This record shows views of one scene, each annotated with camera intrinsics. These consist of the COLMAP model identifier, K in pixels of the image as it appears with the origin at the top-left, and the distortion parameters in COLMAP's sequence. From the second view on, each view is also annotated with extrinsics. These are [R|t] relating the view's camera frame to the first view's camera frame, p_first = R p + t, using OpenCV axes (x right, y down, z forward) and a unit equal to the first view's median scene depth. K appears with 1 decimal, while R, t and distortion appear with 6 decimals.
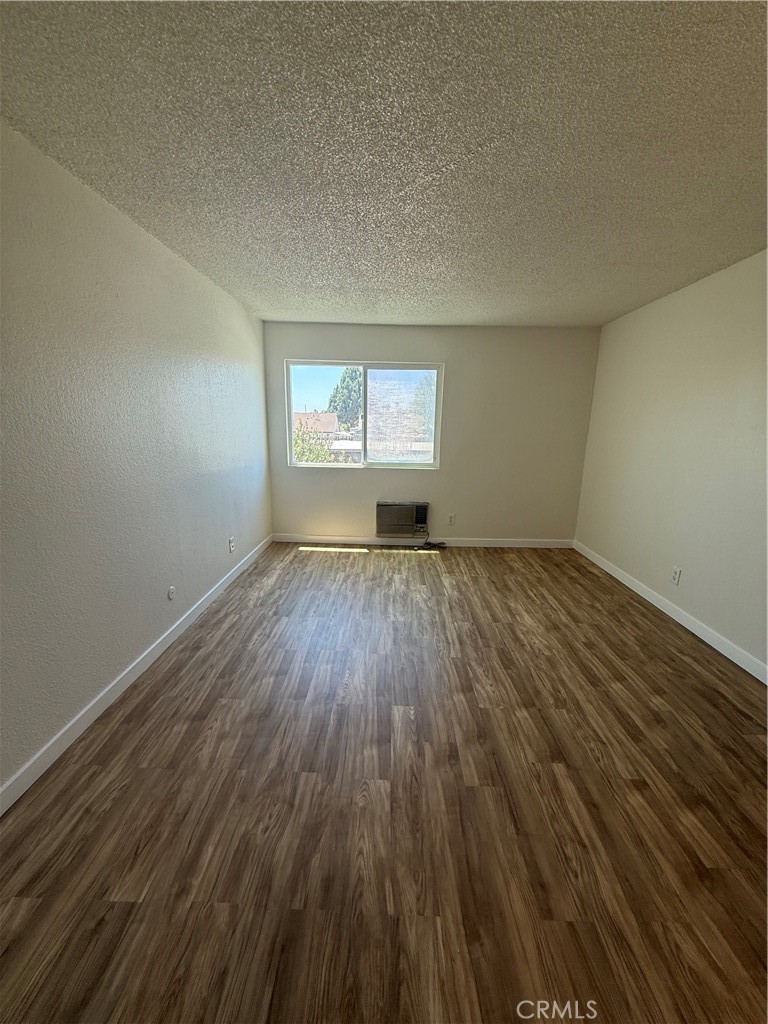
lens RADIAL K [[411.9, 0, 384.0], [0, 411.9, 512.0], [0, 0, 1]] dist [0.000631, -0.000340]
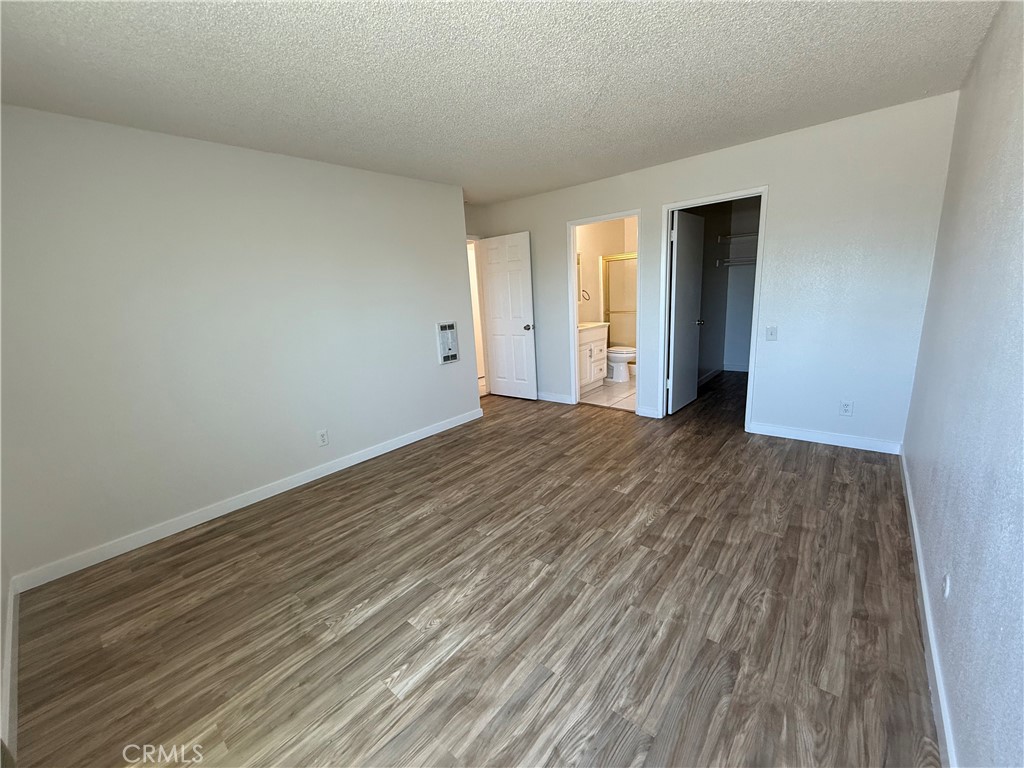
lens RADIAL K [[411.9, 0, 512.0], [0, 411.9, 384.0], [0, 0, 1]] dist [0.000631, -0.000340]
pose [[-0.778319, -0.108153, 0.618484, -0.341360], [0.184891, 0.901895, 0.390385, -0.312585], [-0.600029, 0.418197, -0.681966, 1.426494]]
